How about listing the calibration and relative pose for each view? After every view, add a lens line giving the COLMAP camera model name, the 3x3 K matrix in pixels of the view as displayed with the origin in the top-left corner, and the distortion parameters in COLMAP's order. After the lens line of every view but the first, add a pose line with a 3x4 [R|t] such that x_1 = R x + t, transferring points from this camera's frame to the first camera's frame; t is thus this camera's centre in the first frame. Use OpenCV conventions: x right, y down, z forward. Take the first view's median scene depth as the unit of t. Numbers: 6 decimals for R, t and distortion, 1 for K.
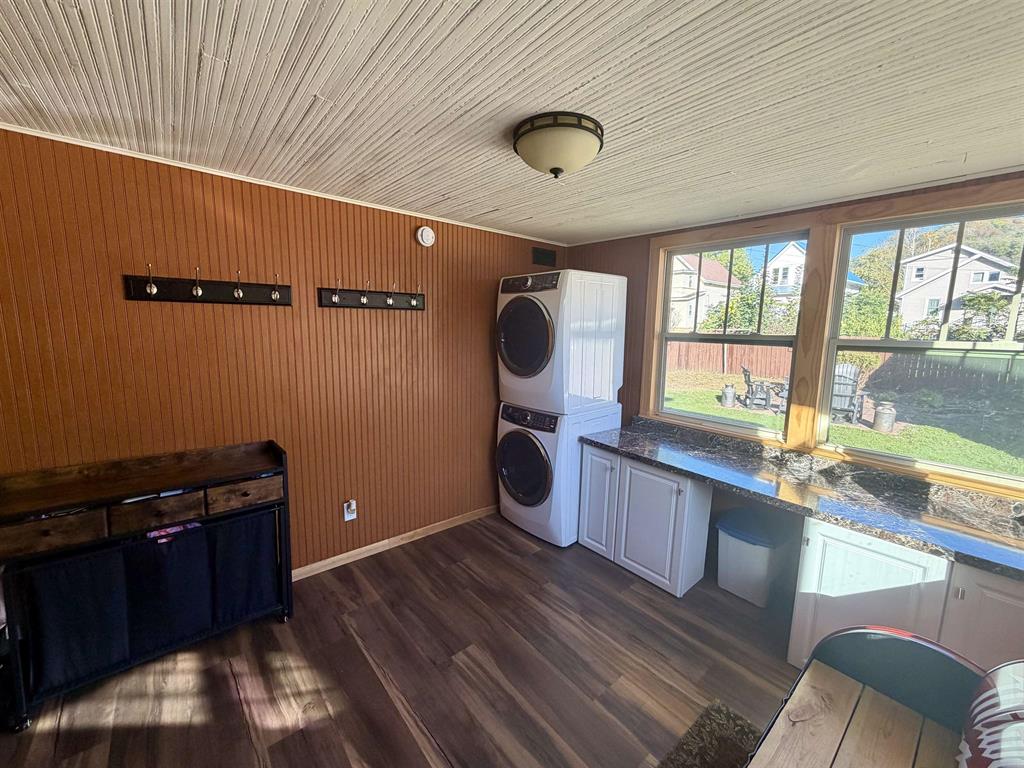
lens RADIAL K [[409.5, 0, 511.5], [0, 409.5, 384.8], [0, 0, 1]] dist [0.001176, 0.000019]
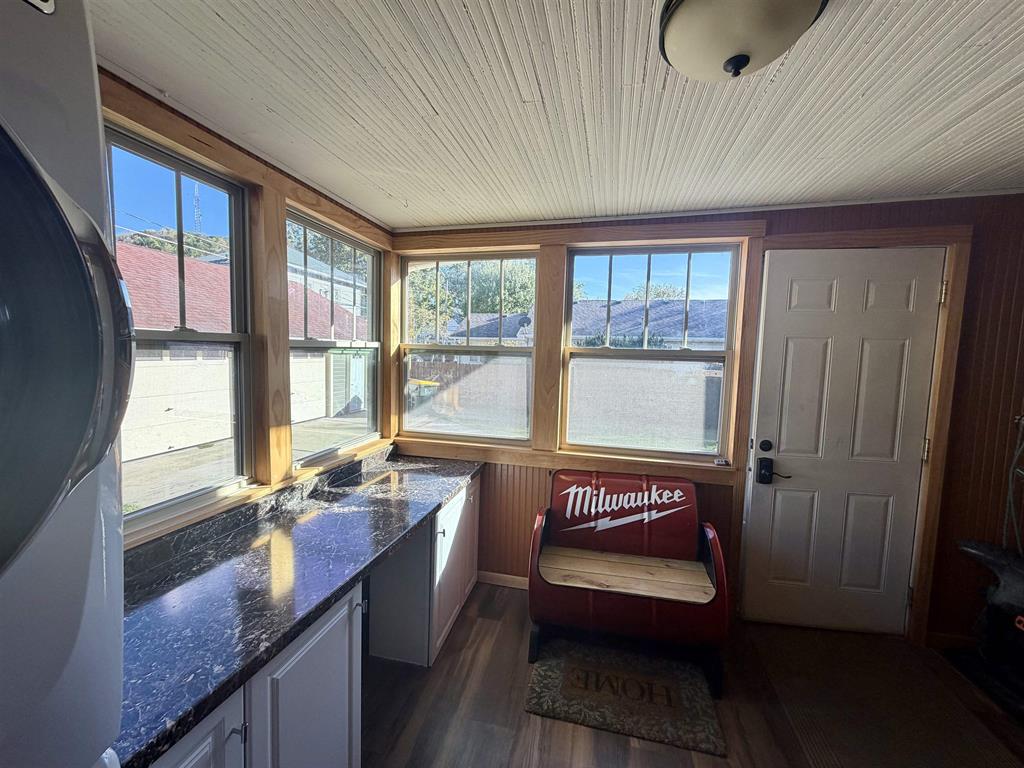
lens RADIAL K [[407.4, 0, 506.0], [0, 407.4, 383.9], [0, 0, 1]] dist [0.001422, 0.000122]
pose [[-0.598588, -0.097596, 0.795090, -0.136955], [0.075965, 0.981162, 0.177627, -0.136604], [-0.797447, 0.166724, -0.579897, 1.151160]]
